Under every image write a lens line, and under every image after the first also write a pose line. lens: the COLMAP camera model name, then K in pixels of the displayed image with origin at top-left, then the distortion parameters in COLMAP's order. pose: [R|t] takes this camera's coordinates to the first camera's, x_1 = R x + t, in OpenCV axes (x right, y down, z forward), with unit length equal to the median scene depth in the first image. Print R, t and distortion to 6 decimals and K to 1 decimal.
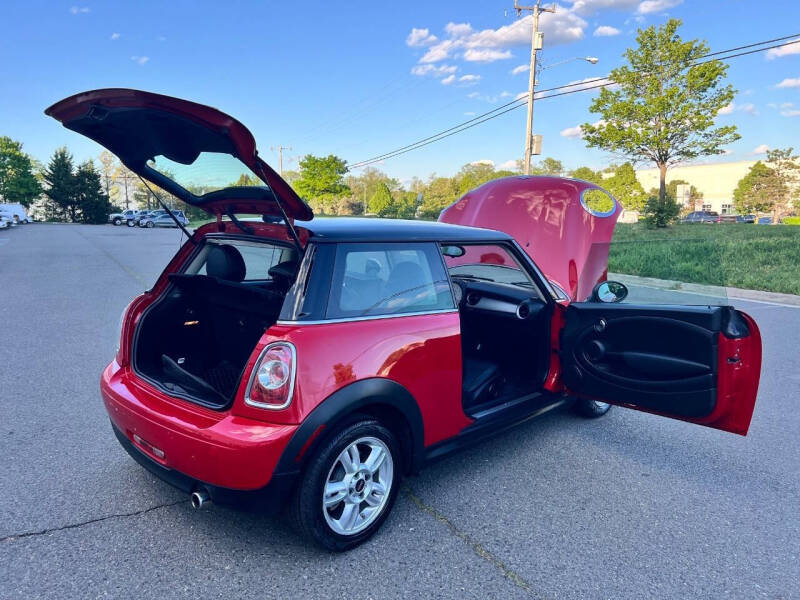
lens RADIAL K [[609.9, 0, 396.8], [0, 609.9, 303.0], [0, 0, 1]] dist [0.006364, 0.001588]
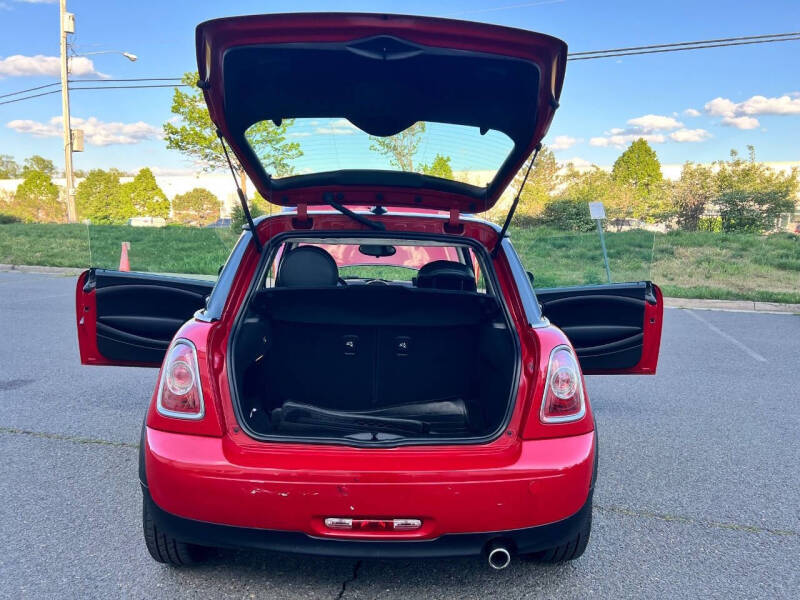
lens RADIAL K [[595.6, 0, 399.9], [0, 595.6, 316.0], [0, 0, 1]] dist [0.073845, -0.087721]
pose [[0.705360, -0.102889, 0.701343, -0.136183], [0.094447, 0.994229, 0.050868, -0.006724], [-0.702529, 0.030359, 0.711007, 0.075188]]
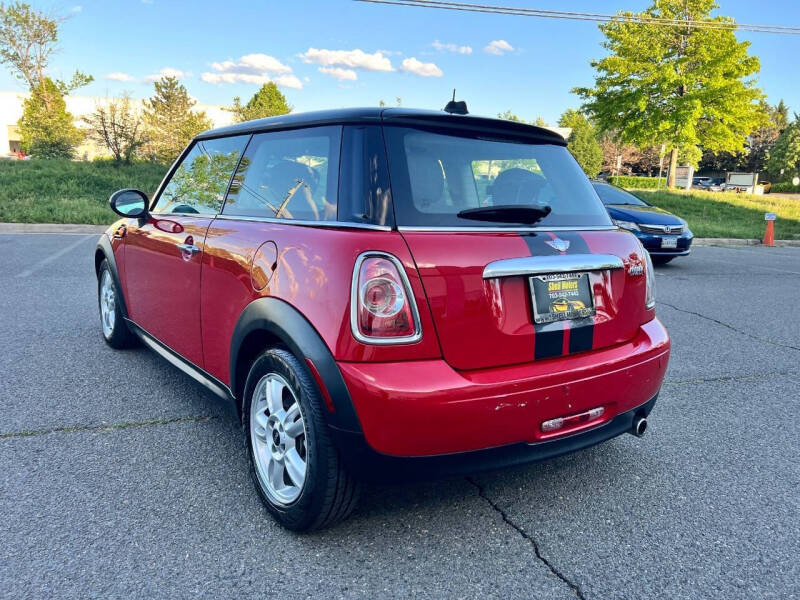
lens RADIAL K [[609.9, 0, 396.8], [0, 609.9, 303.0], [0, 0, 1]] dist [0.006364, 0.001588]
pose [[0.180943, -0.193418, 0.964287, -0.179587], [0.099570, 0.979036, 0.177692, -0.008882], [-0.978440, 0.063862, 0.196408, 0.167796]]
